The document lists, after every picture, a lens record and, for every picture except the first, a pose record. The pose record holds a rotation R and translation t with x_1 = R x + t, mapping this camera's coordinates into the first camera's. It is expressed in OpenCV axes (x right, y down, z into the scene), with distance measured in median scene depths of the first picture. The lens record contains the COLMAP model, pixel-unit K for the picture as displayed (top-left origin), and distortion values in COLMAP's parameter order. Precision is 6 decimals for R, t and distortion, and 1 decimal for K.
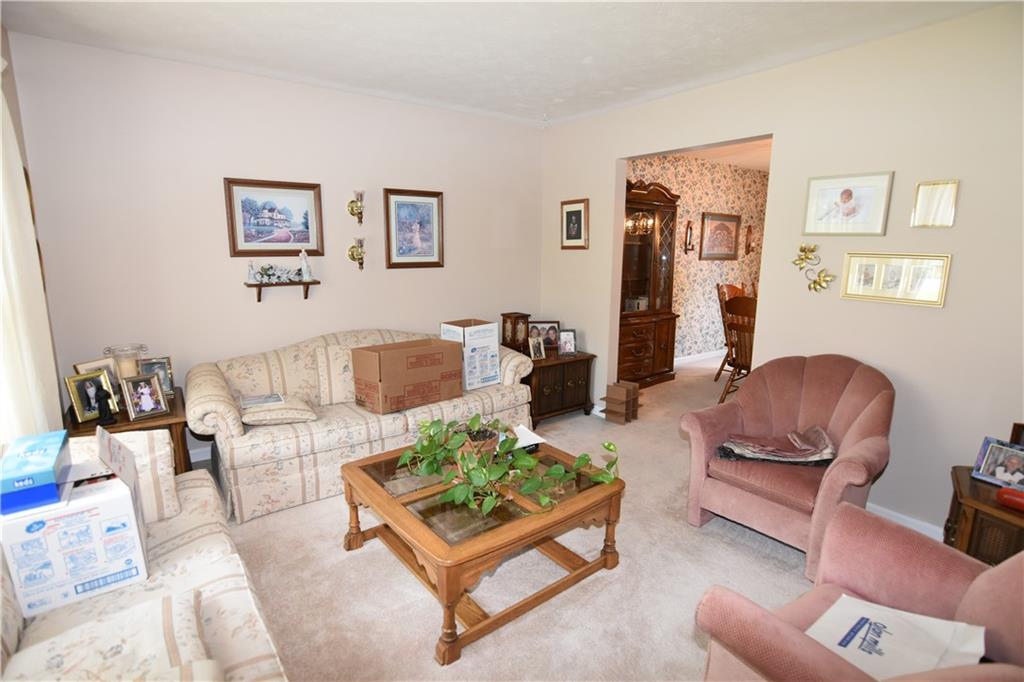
lens RADIAL K [[507.0, 0, 512.0], [0, 507.0, 341.0], [0, 0, 1]] dist [-0.032271, 0.010492]
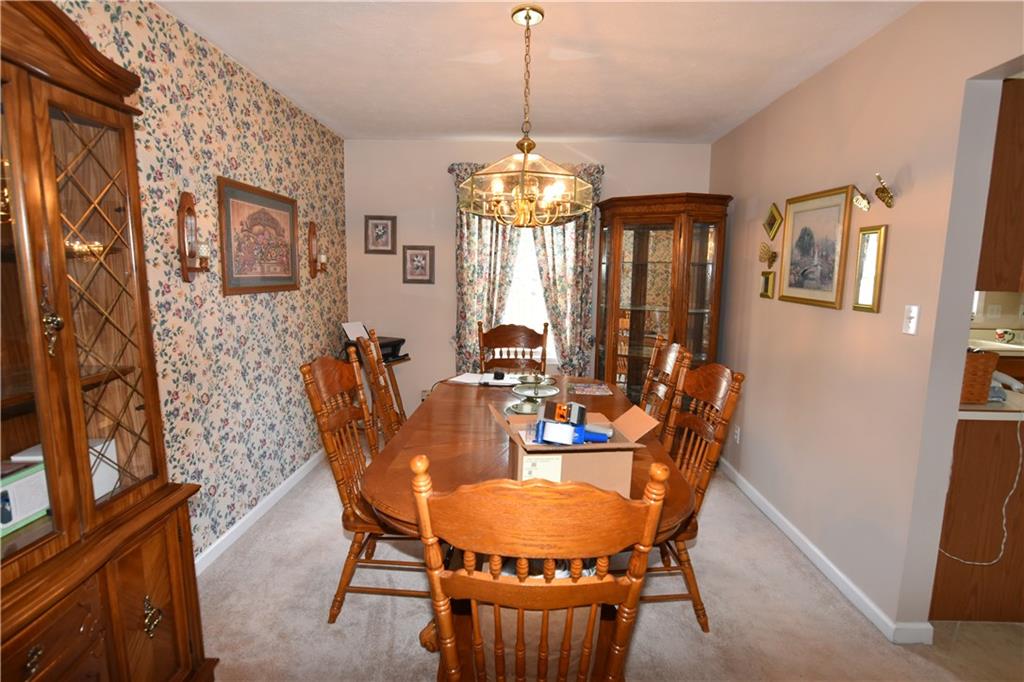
lens RADIAL K [[507.0, 0, 512.0], [0, 507.0, 341.0], [0, 0, 1]] dist [-0.032271, 0.010492]
pose [[0.604509, -0.111011, 0.788825, 0.190048], [0.136050, 0.990081, 0.035073, -0.106948], [-0.784894, 0.086118, 0.613616, 0.576733]]
